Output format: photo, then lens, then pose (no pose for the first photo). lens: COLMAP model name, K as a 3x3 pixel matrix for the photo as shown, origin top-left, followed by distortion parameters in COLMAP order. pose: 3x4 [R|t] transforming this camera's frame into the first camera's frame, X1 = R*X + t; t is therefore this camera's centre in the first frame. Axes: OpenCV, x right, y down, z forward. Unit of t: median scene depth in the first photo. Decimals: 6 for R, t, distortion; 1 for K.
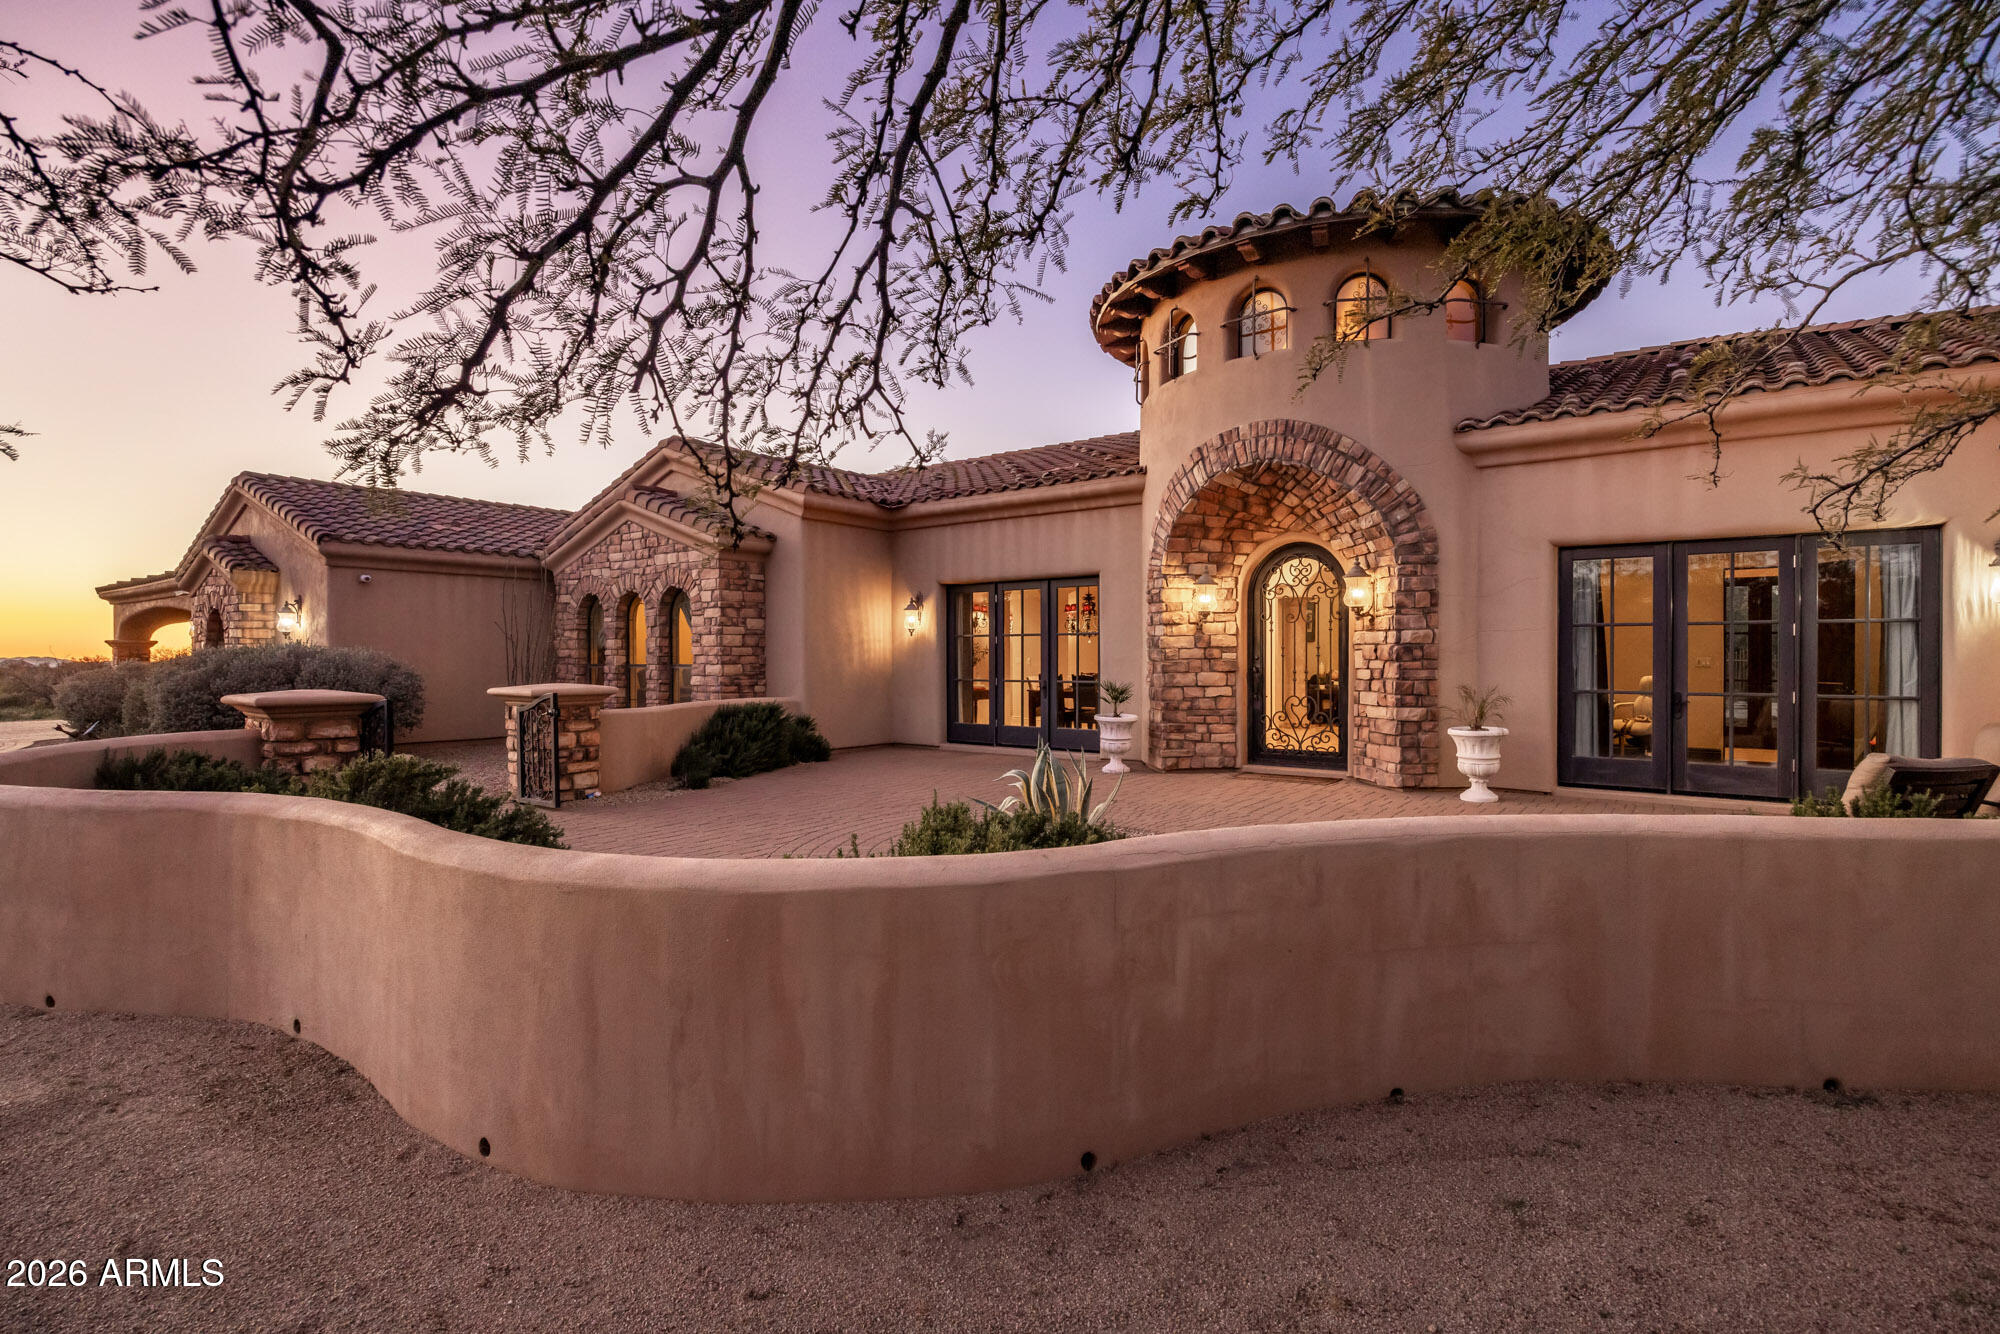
lens RADIAL K [[1000.2, 0, 1000.0], [0, 1000.2, 667.0], [0, 0, 1]] dist [-0.000659, 0.000016]
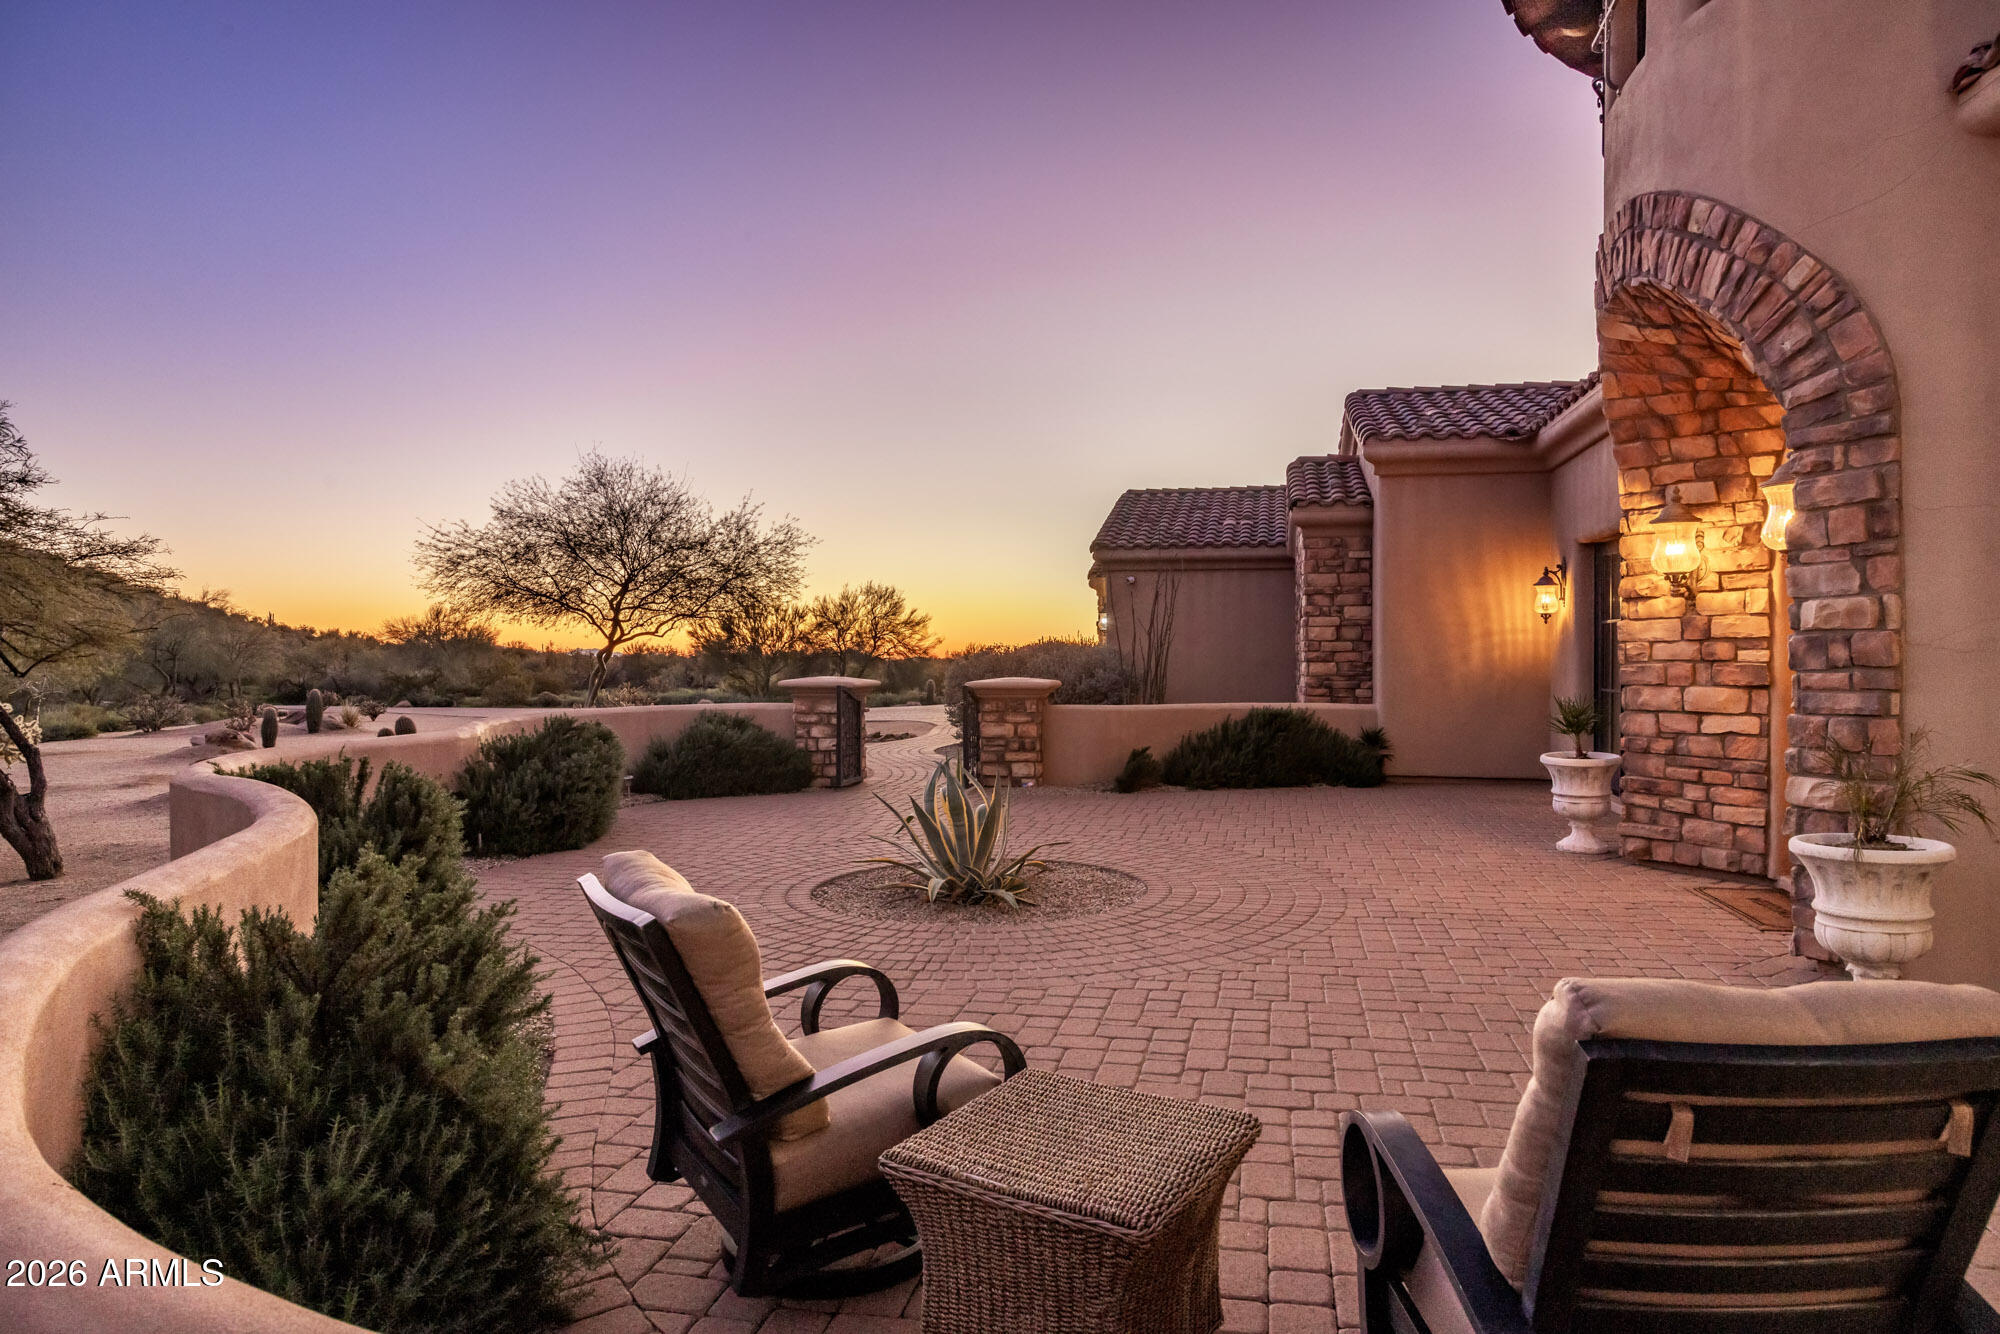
lens RADIAL K [[1253.3, 0, 1000.0], [0, 1253.3, 667.0], [0, 0, 1]] dist [-0.000171, 0.000728]
pose [[0.372803, 0.014542, -0.927797, 0.685433], [-0.010634, 0.999878, 0.011398, -0.008713], [0.927850, 0.005617, 0.372912, 0.410194]]
